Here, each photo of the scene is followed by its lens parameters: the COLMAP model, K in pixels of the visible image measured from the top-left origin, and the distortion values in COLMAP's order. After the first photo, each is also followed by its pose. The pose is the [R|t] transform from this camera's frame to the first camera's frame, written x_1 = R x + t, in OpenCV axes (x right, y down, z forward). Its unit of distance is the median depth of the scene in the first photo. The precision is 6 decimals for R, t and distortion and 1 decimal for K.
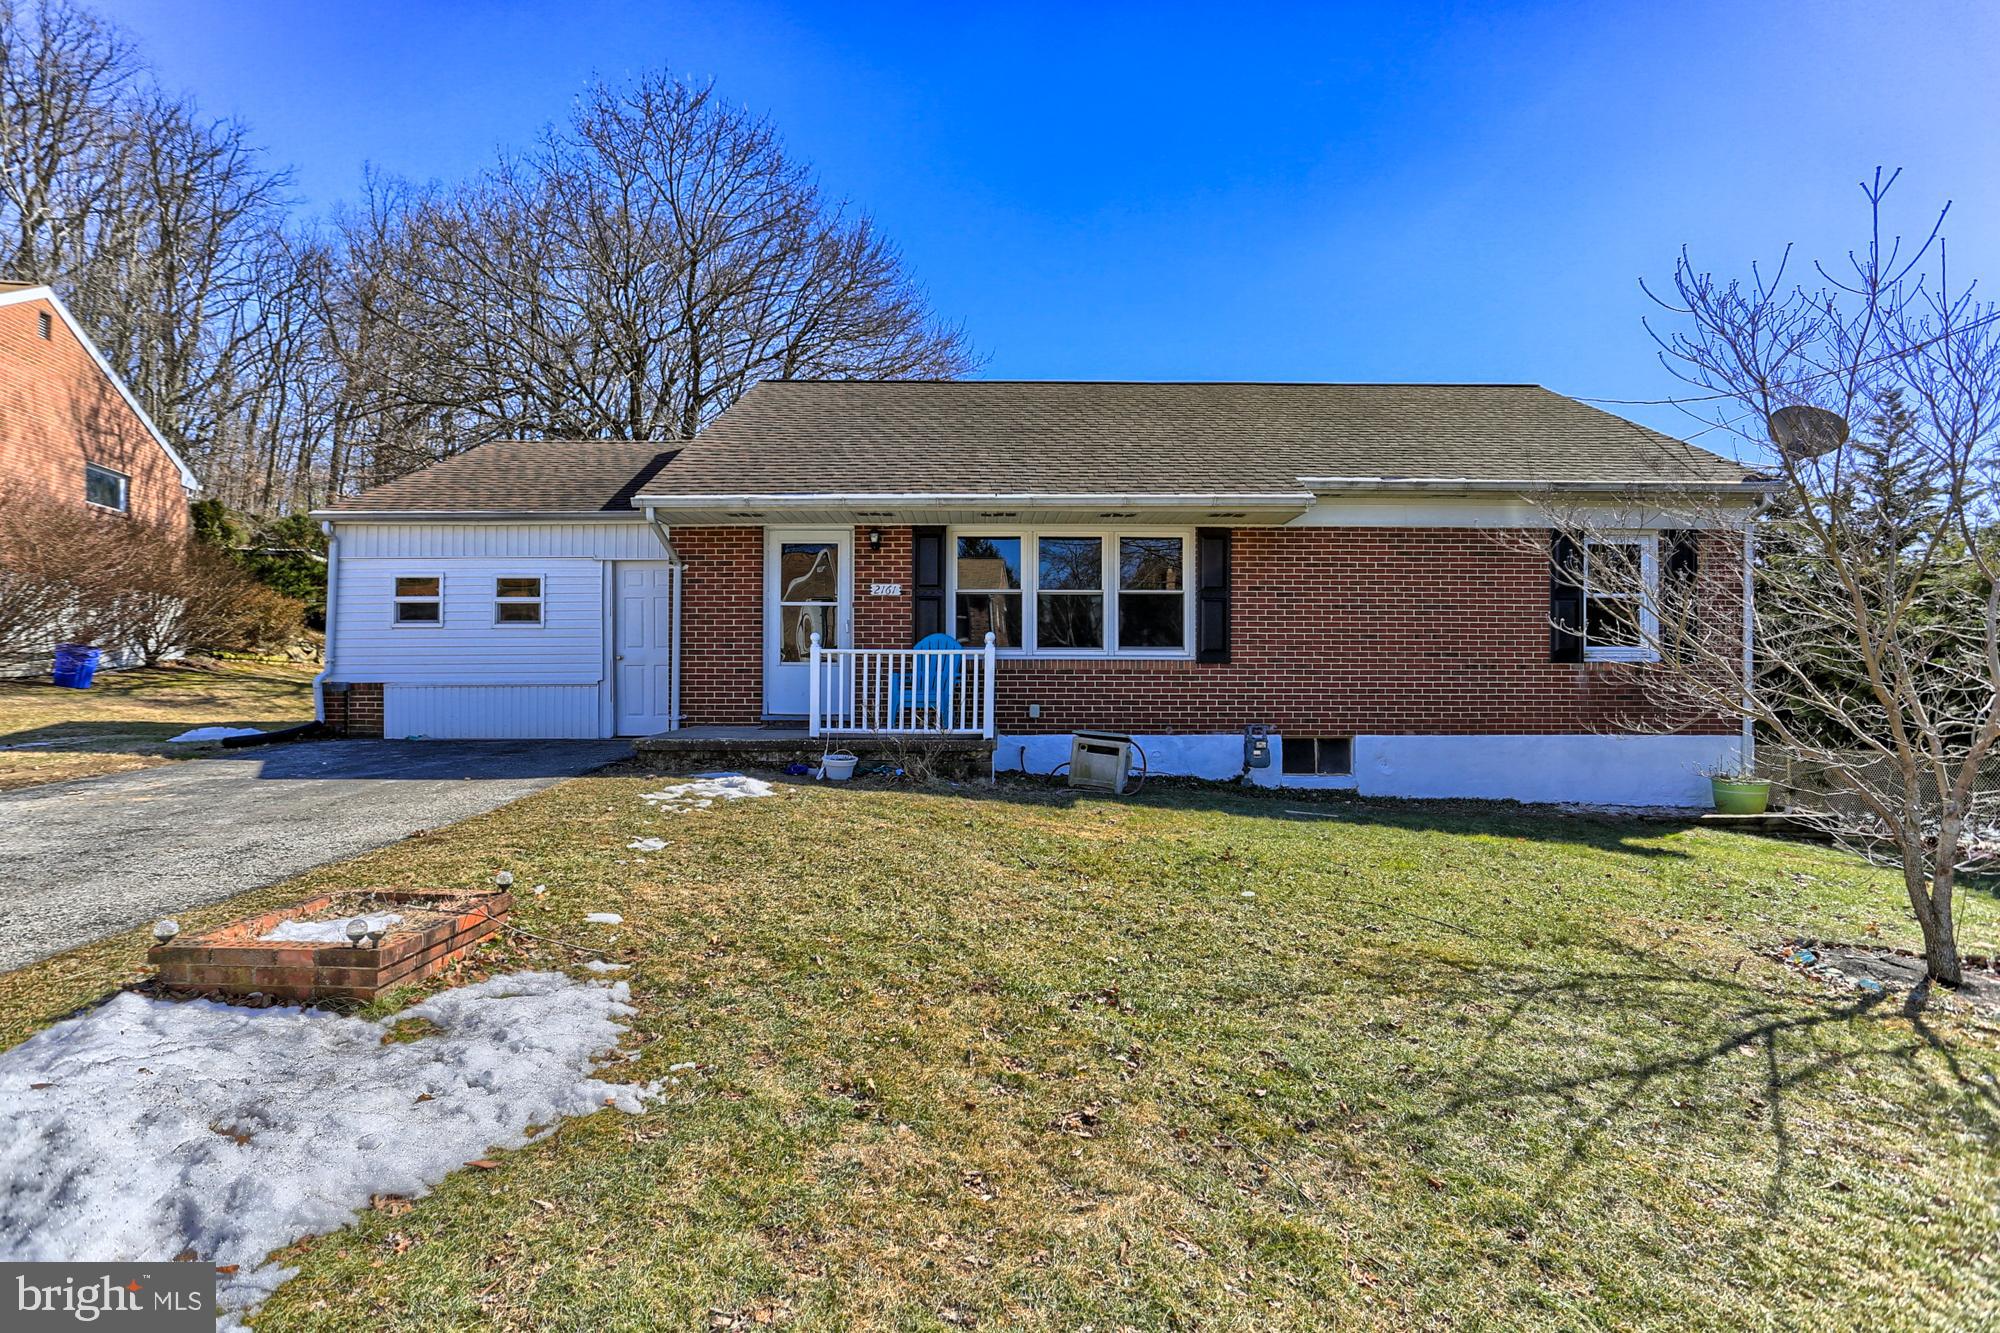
lens RADIAL K [[896.3, 0, 1000.0], [0, 896.3, 719.7], [0, 0, 1]] dist [0.001619, 0.000354]
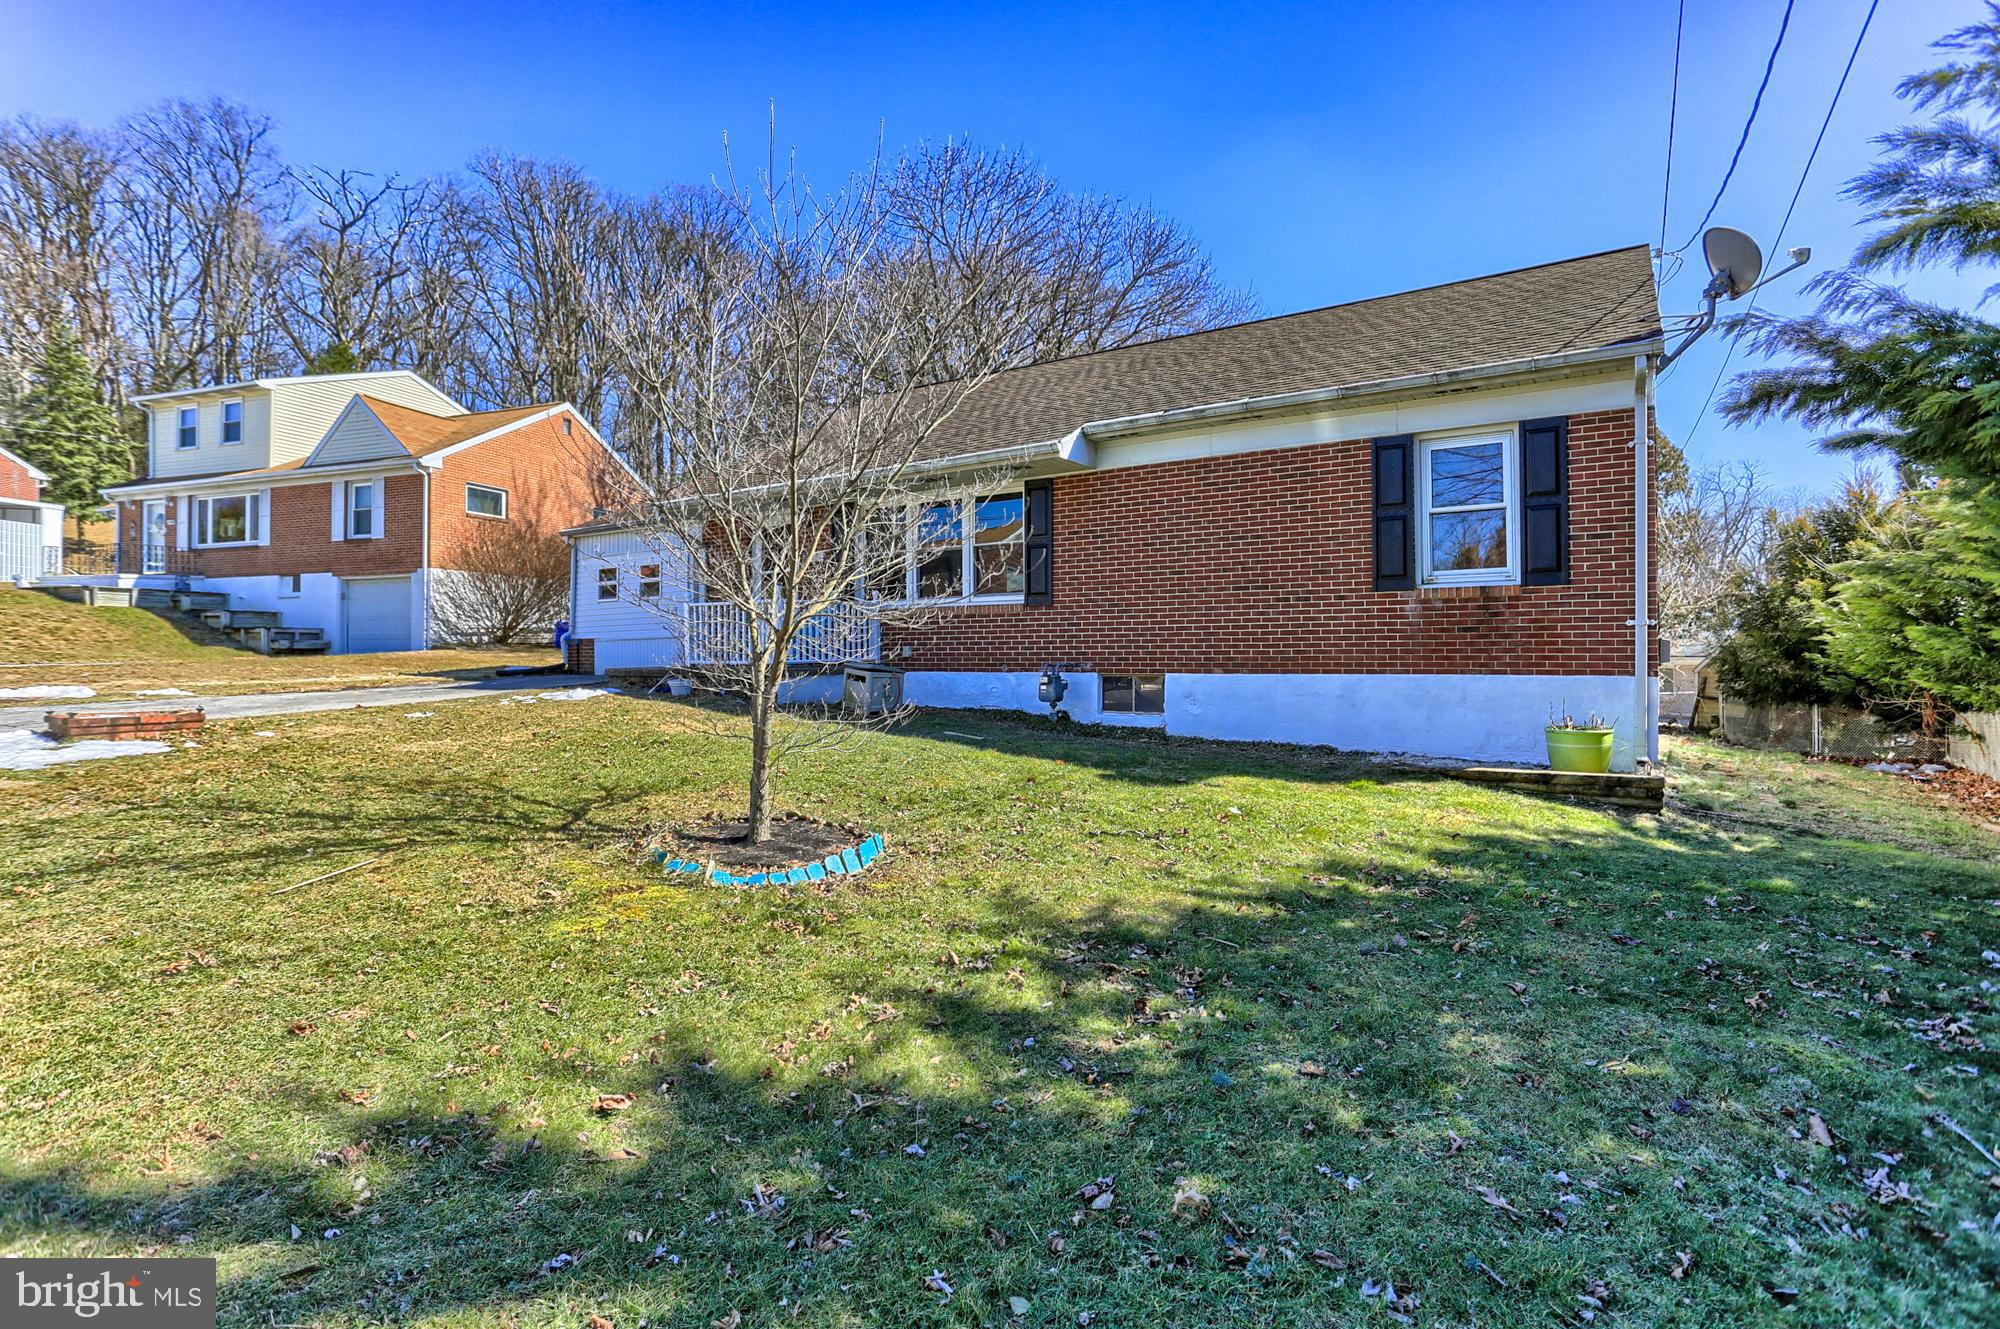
lens RADIAL K [[898.7, 0, 1000.0], [0, 898.7, 664.5], [0, 0, 1]] dist [-0.002126, 0.000028]
pose [[0.832673, -0.000552, -0.553764, 0.794800], [0.006142, 0.999947, 0.008240, -0.002021], [0.553730, -0.010262, 0.832633, 0.073907]]
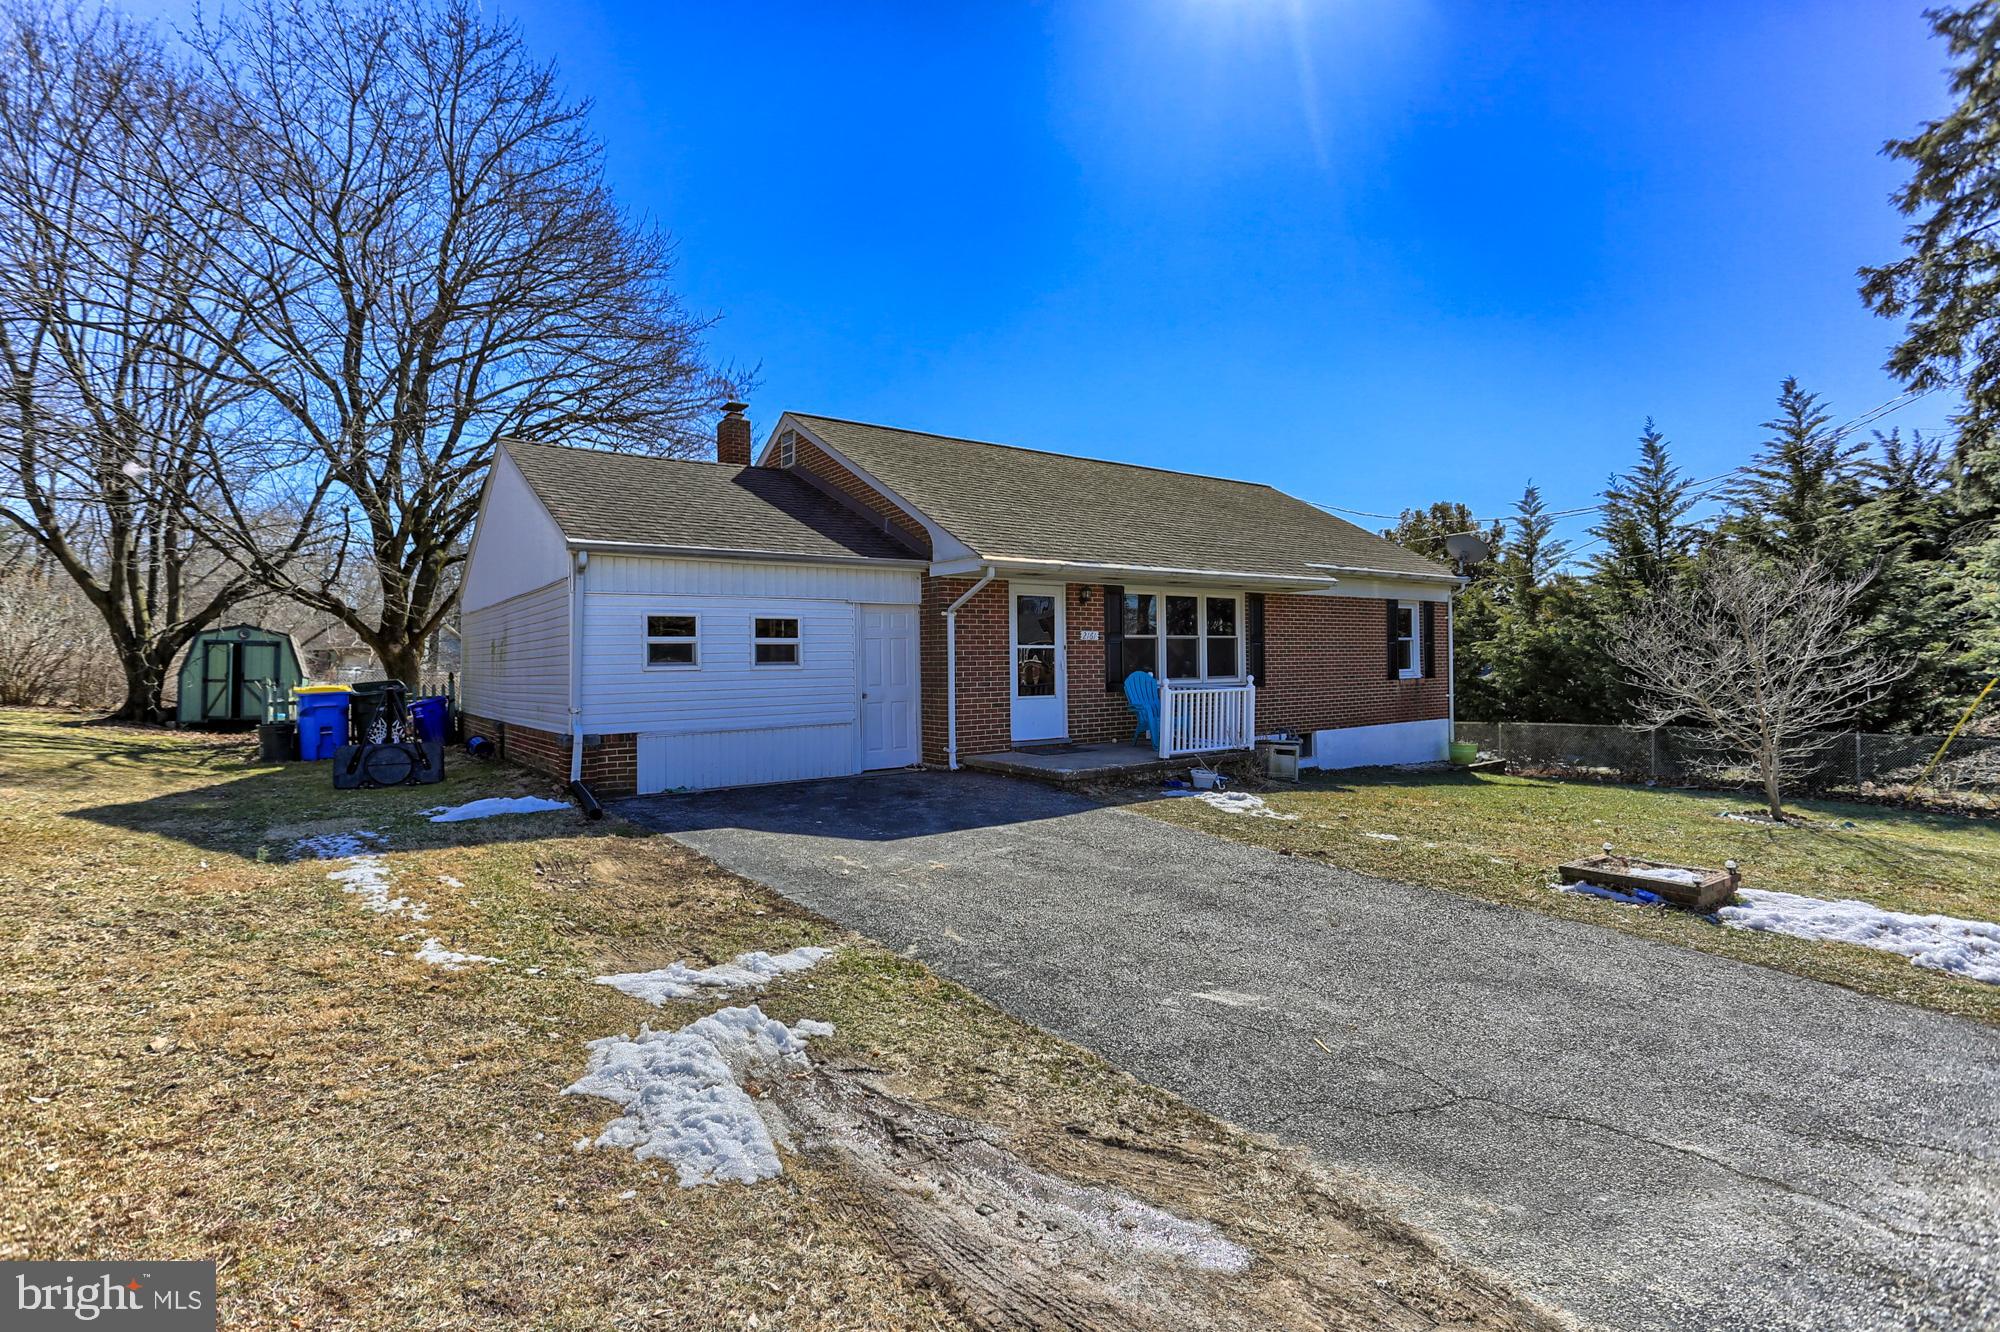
lens RADIAL K [[898.7, 0, 1000.0], [0, 898.7, 666.0], [0, 0, 1]] dist [-0.002126, 0.000028]
pose [[0.821478, -0.014857, 0.570046, -0.916817], [0.035210, 0.999075, -0.024701, -0.074069], [-0.569152, 0.040363, 0.821241, 0.045177]]
